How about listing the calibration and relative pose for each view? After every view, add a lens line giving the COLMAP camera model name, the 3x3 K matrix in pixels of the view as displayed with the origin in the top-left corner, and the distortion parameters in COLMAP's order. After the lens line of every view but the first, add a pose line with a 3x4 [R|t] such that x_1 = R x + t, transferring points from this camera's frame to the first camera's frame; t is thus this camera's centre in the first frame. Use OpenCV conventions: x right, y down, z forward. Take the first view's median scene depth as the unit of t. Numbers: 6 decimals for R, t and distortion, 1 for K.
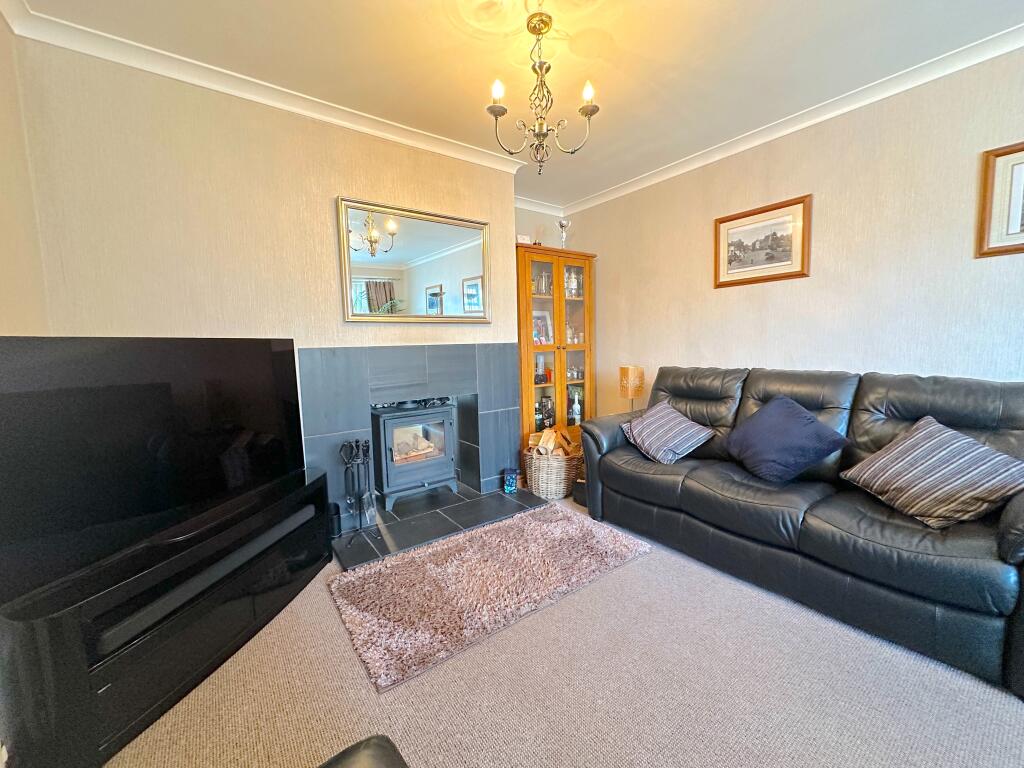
lens RADIAL K [[410.3, 0, 512.0], [0, 410.3, 384.0], [0, 0, 1]] dist [-0.001212, -0.000163]
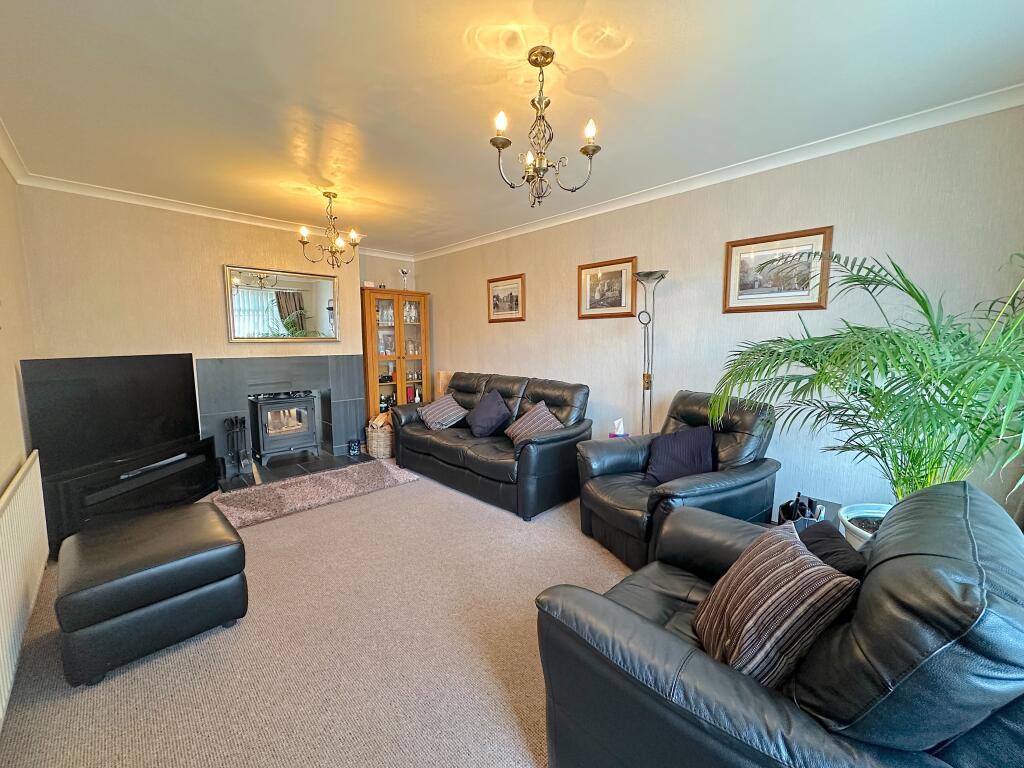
lens RADIAL K [[410.3, 0, 512.0], [0, 410.3, 384.0], [0, 0, 1]] dist [-0.001212, -0.000163]
pose [[0.990678, 0.008640, 0.135950, 0.407719], [-0.008955, 0.999958, 0.001706, -0.001817], [-0.135930, -0.002907, 0.990714, -0.633768]]
